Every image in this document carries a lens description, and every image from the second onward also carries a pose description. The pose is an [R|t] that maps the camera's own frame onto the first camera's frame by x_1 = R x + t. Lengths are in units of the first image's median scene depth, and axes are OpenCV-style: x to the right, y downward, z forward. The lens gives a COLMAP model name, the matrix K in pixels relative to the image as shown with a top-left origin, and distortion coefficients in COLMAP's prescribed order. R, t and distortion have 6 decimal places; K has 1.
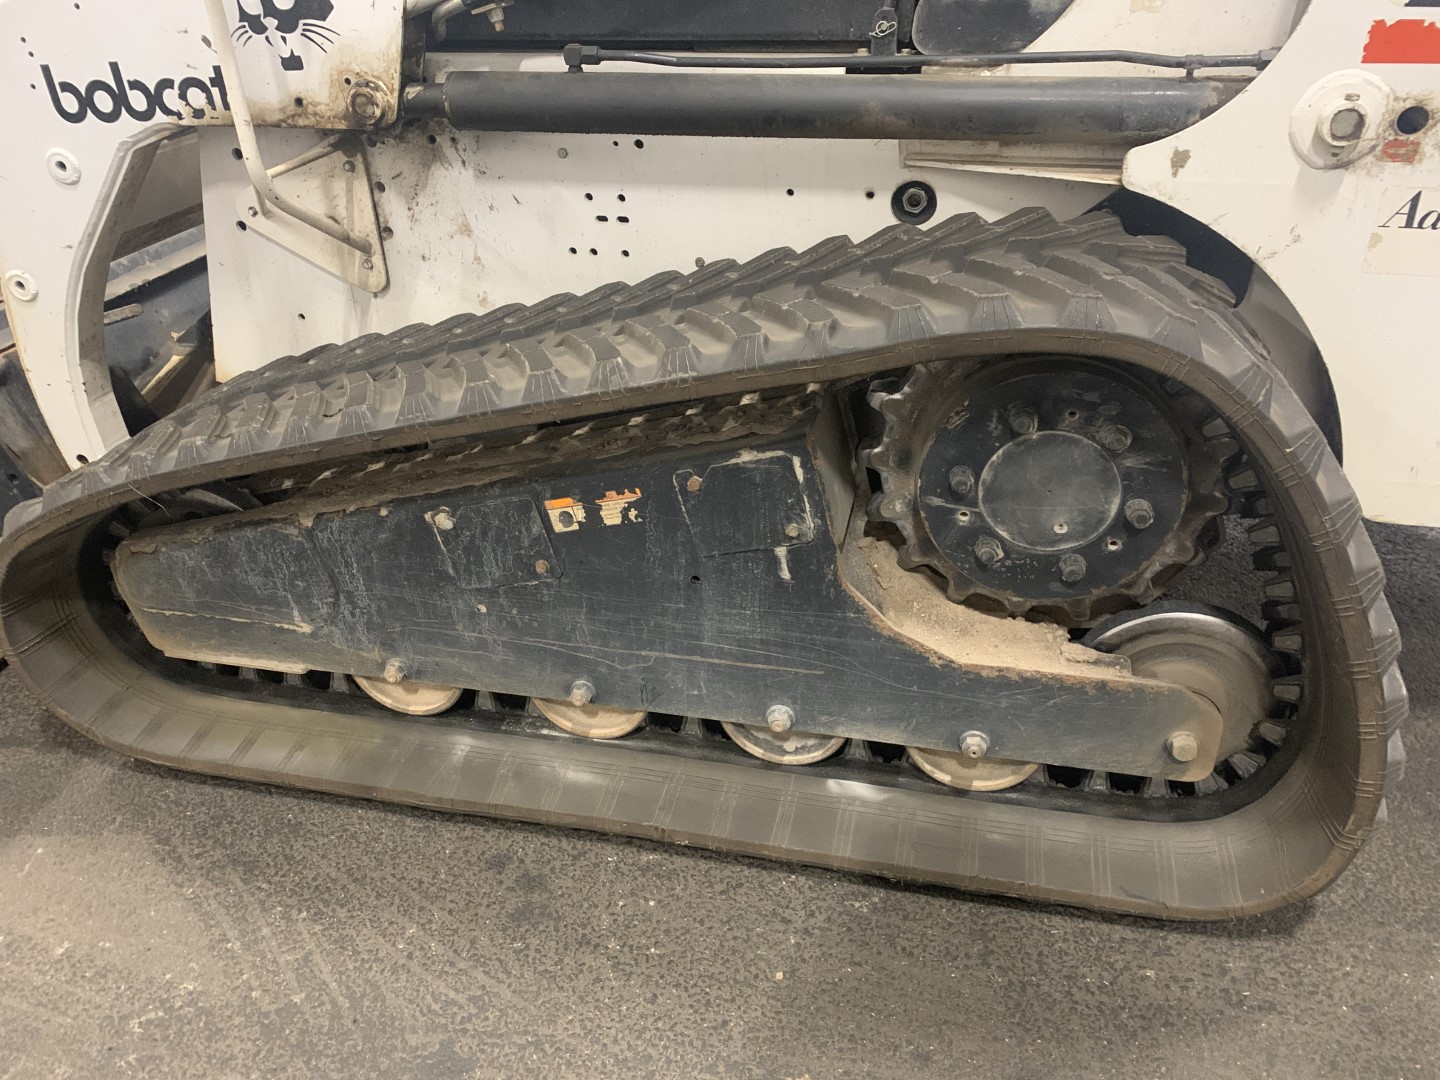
lens RADIAL K [[1120.9, 0, 716.5], [0, 1120.9, 536.6], [0, 0, 1]] dist [0.078447, -0.091808]
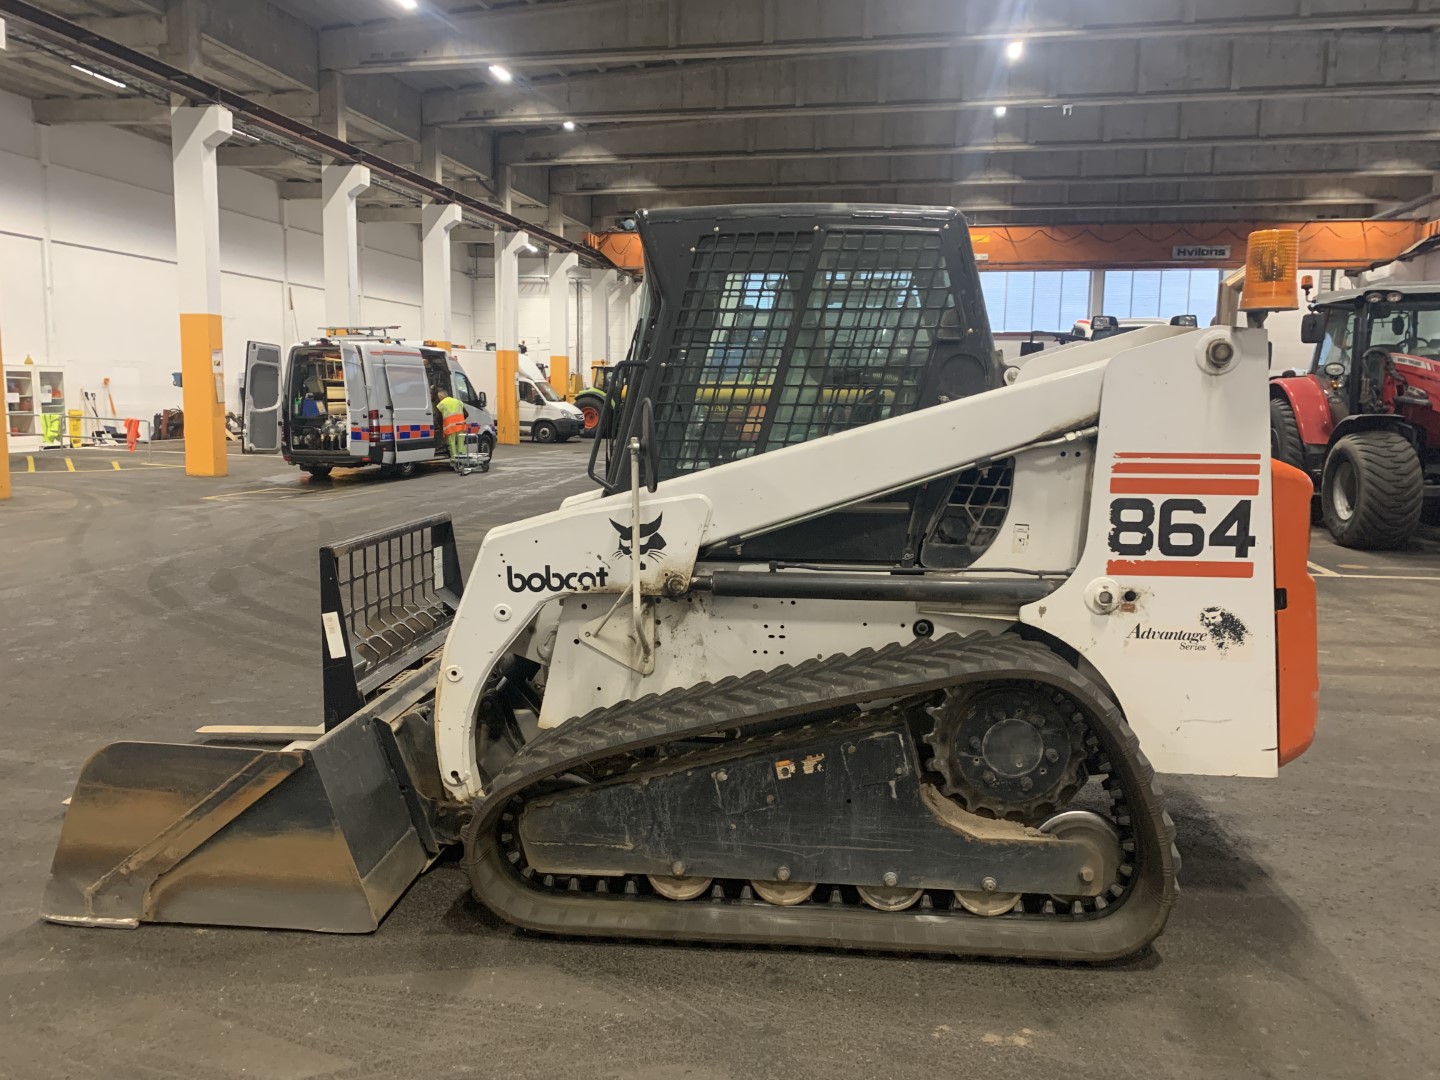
lens RADIAL K [[1120.9, 0, 716.5], [0, 1120.9, 536.6], [0, 0, 1]] dist [0.078447, -0.091808]
pose [[0.989450, 0.016941, 0.143883, -0.550606], [0.041273, 0.919026, -0.392030, 0.382528], [-0.138873, 0.393833, 0.908631, -1.004233]]
